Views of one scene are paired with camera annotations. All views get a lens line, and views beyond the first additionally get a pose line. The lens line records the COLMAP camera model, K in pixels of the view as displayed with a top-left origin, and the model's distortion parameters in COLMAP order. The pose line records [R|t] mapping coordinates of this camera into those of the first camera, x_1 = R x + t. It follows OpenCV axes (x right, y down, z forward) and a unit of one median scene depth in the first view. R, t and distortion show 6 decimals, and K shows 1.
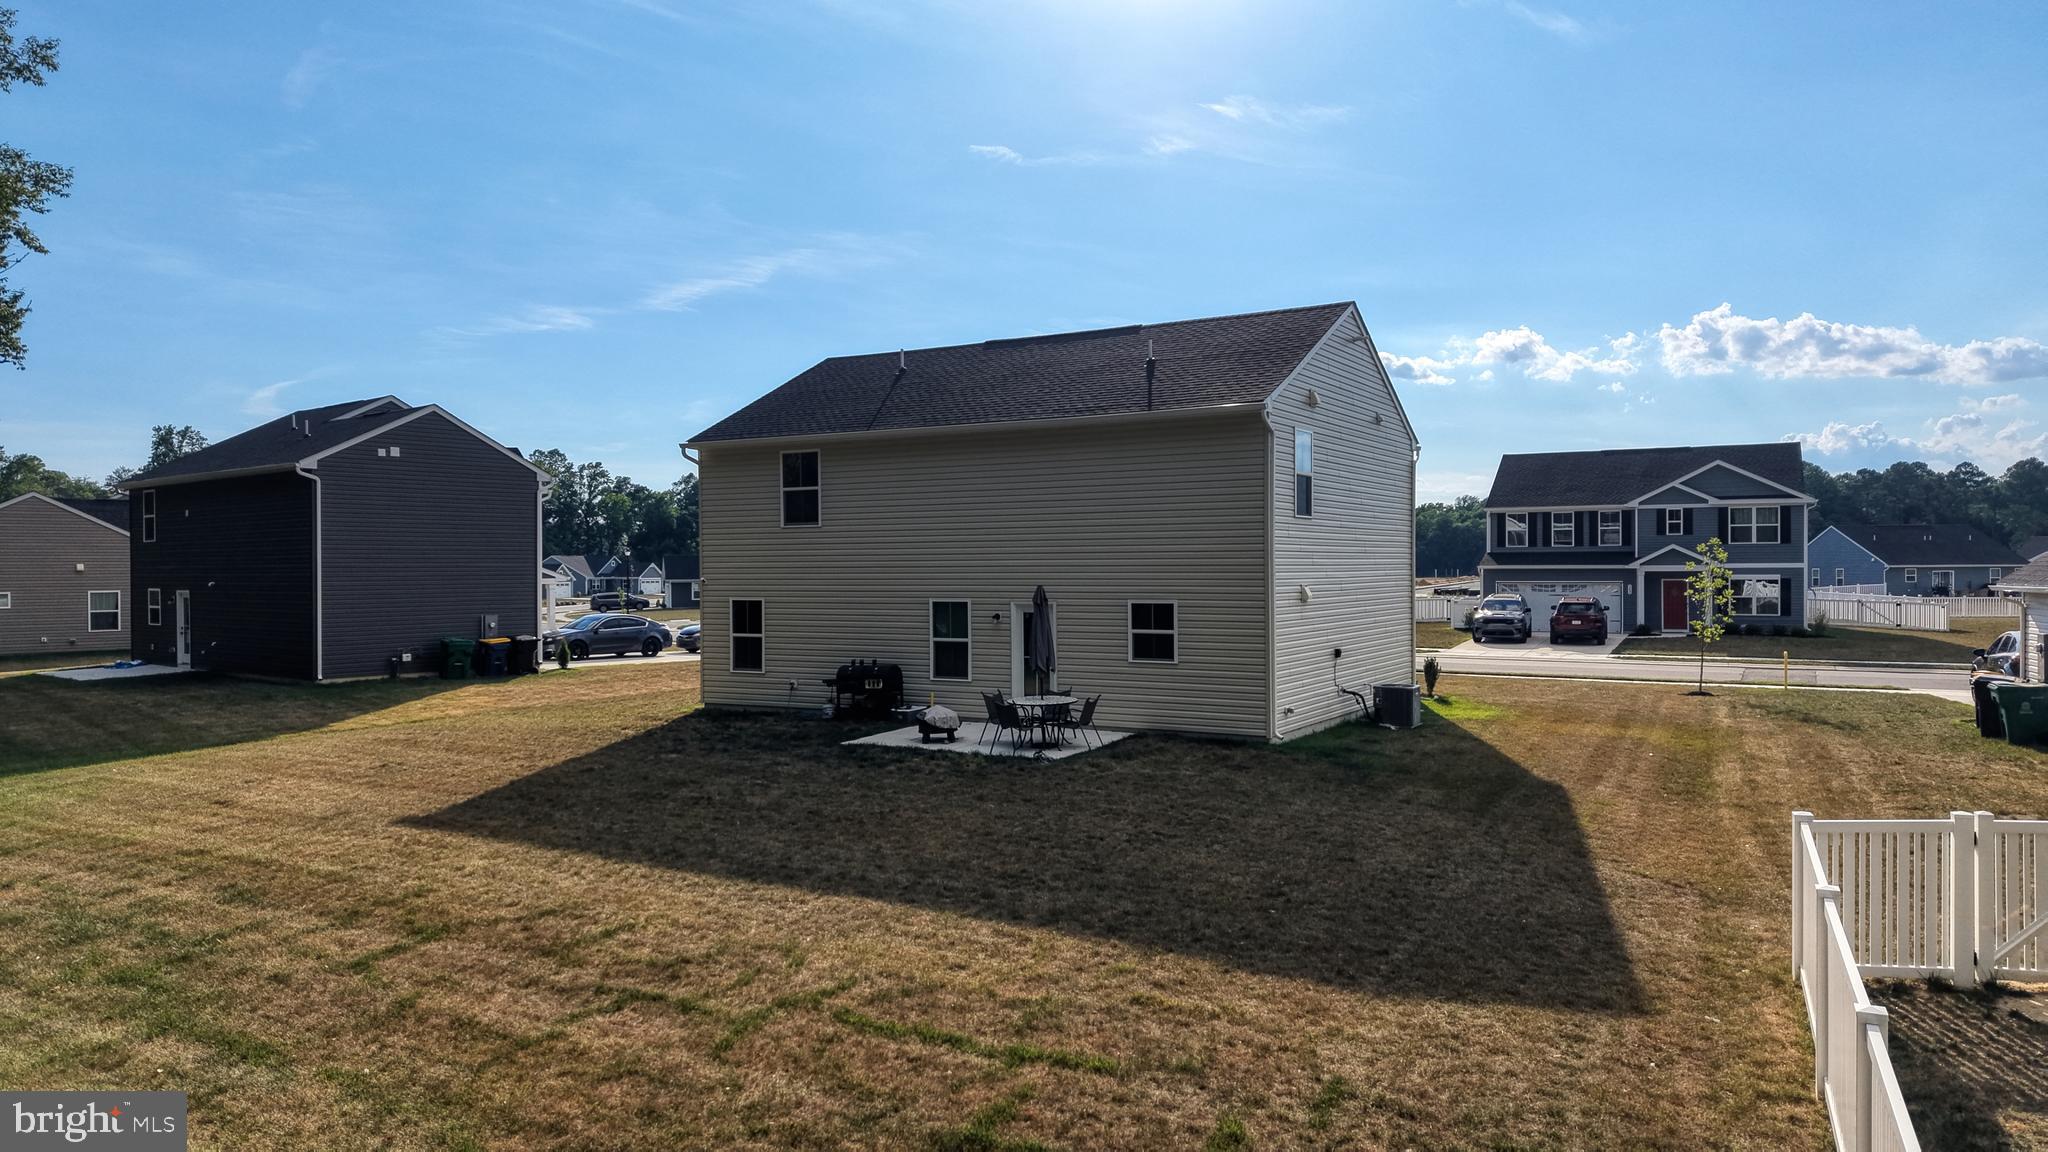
lens RADIAL K [[1356.6, 0, 1071.1], [0, 1356.6, 580.0], [0, 0, 1]] dist [0.046627, -0.047134]
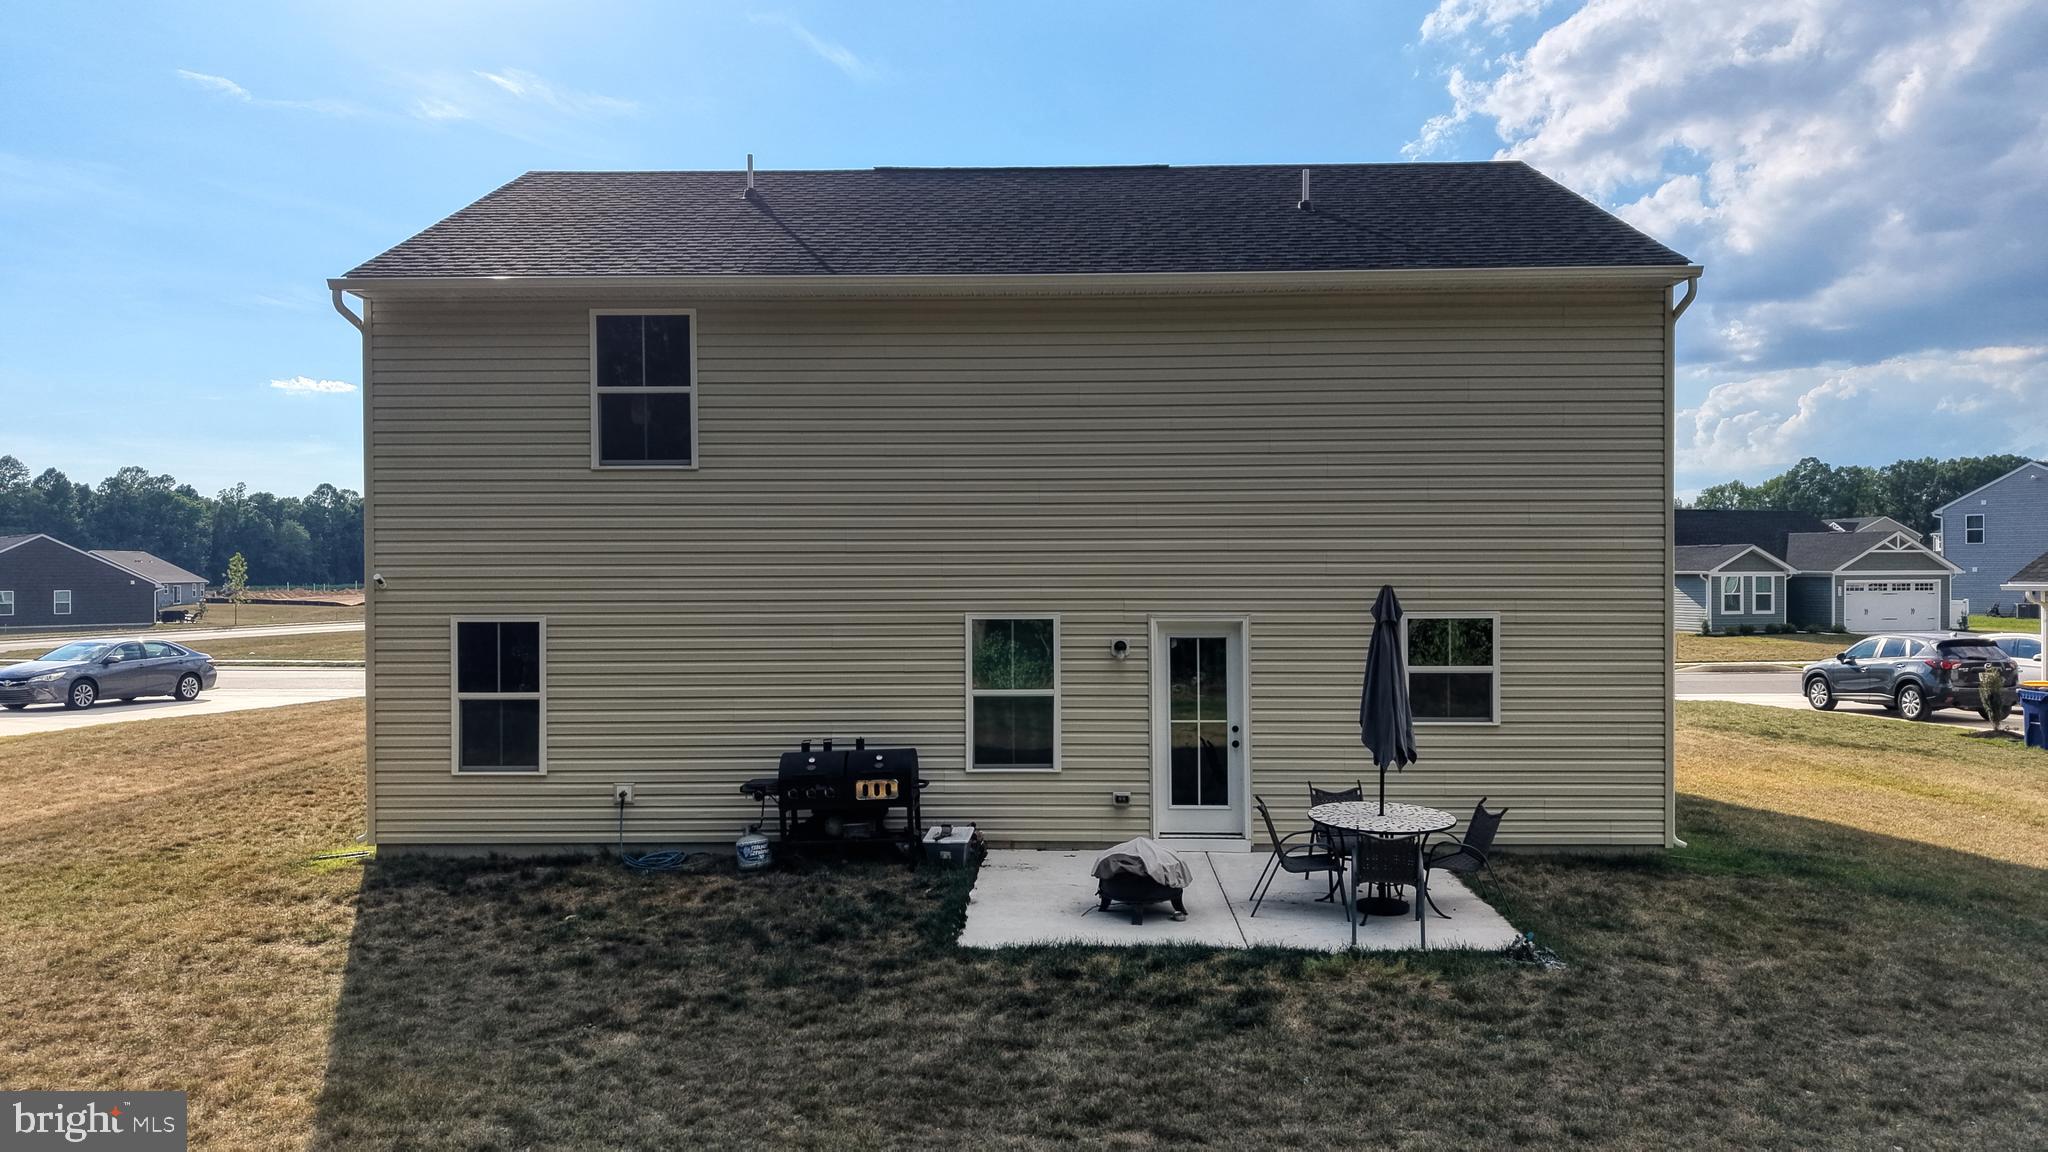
lens RADIAL K [[1356.6, 0, 1013.5], [0, 1356.6, 575.0], [0, 0, 1]] dist [0.046627, -0.047134]
pose [[0.883948, 0.002478, 0.467578, -0.301633], [0.003252, 0.999929, -0.011447, 0.004643], [-0.467573, 0.011639, 0.883878, 0.496359]]
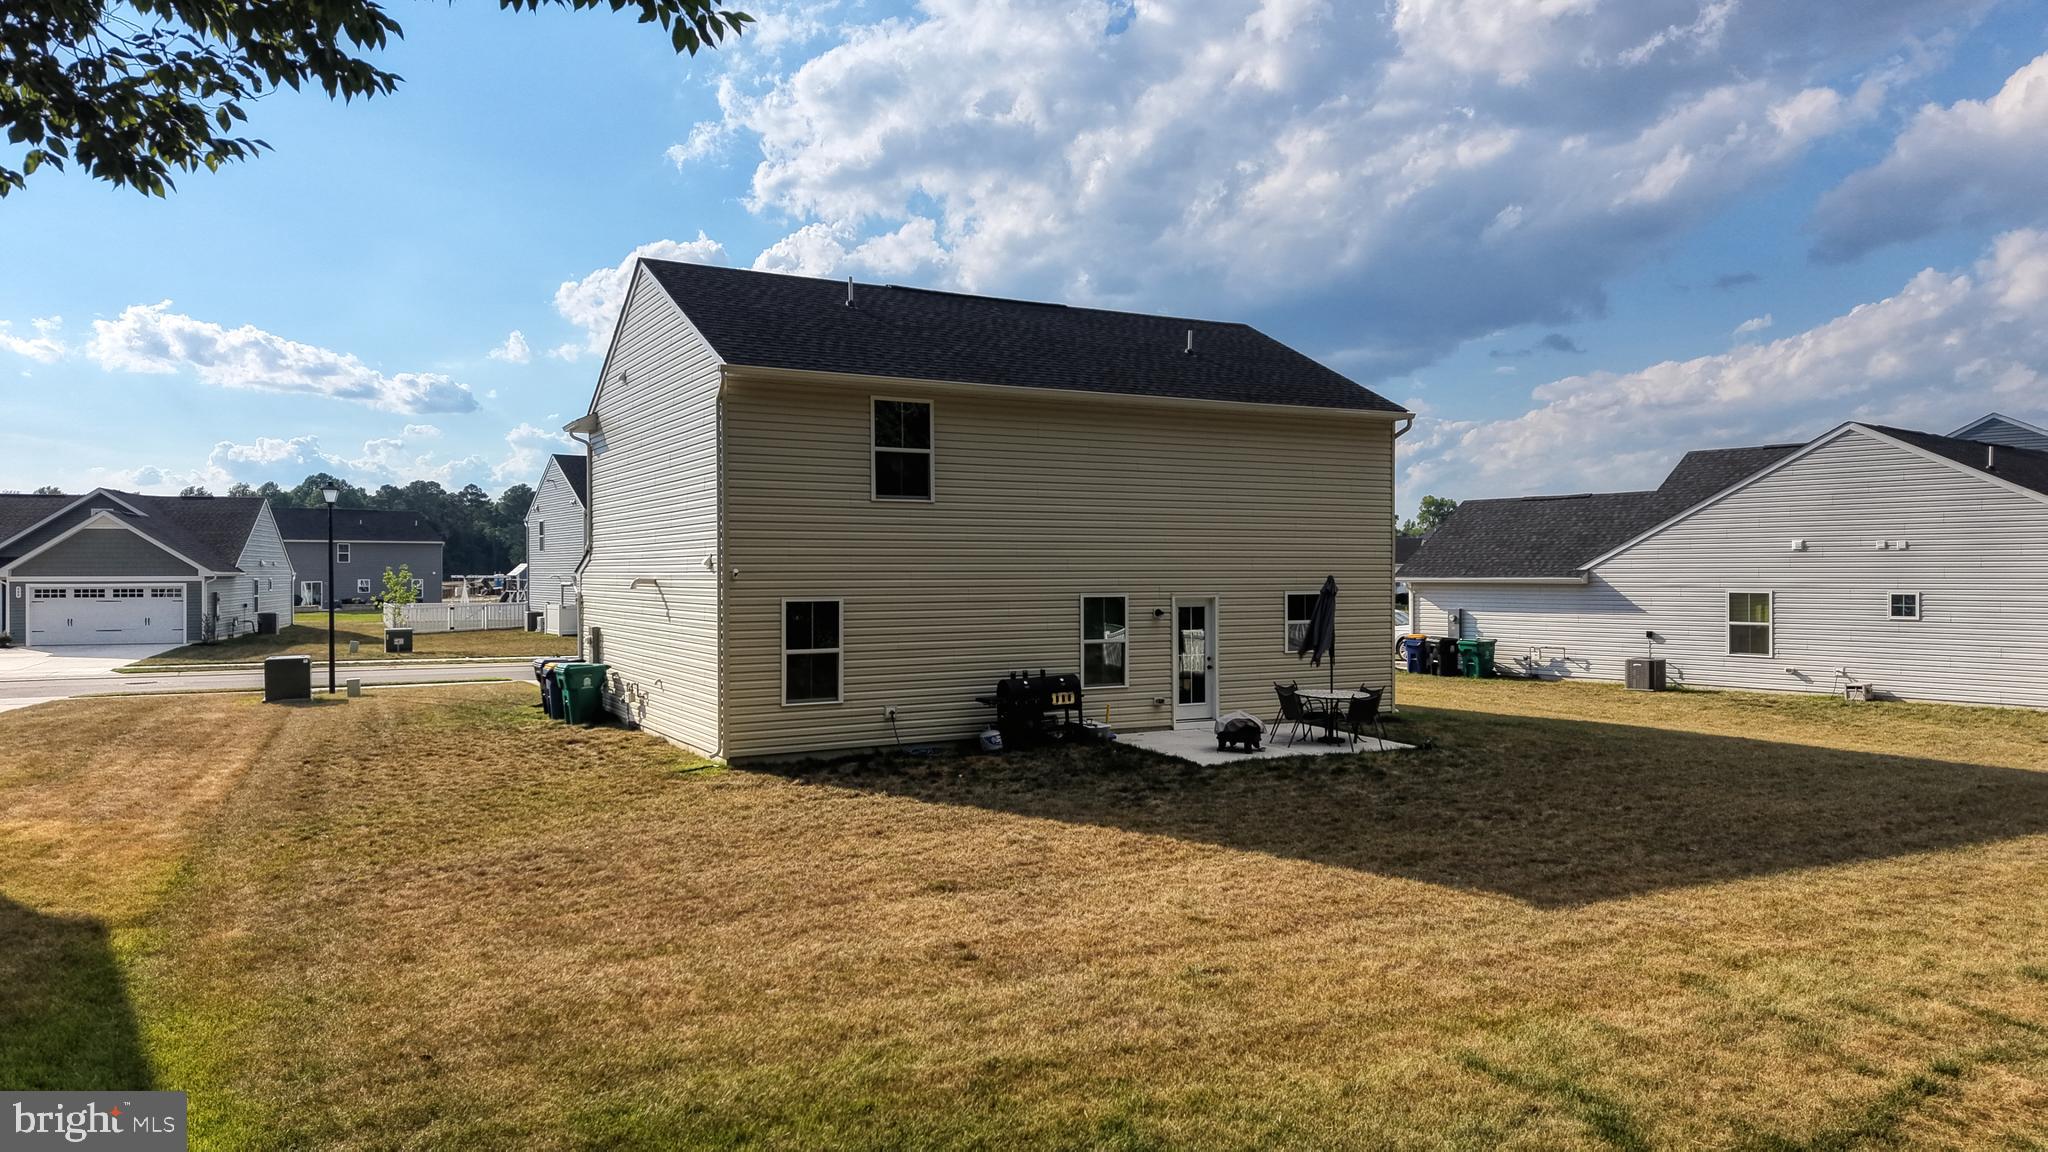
lens RADIAL K [[1356.6, 0, 1010.6], [0, 1356.6, 575.1], [0, 0, 1]] dist [0.046627, -0.047134]
pose [[0.542539, 0.003184, 0.840024, -0.772842], [0.006950, 0.999942, -0.008279, 0.007901], [-0.840002, 0.010330, 0.542486, 0.531812]]
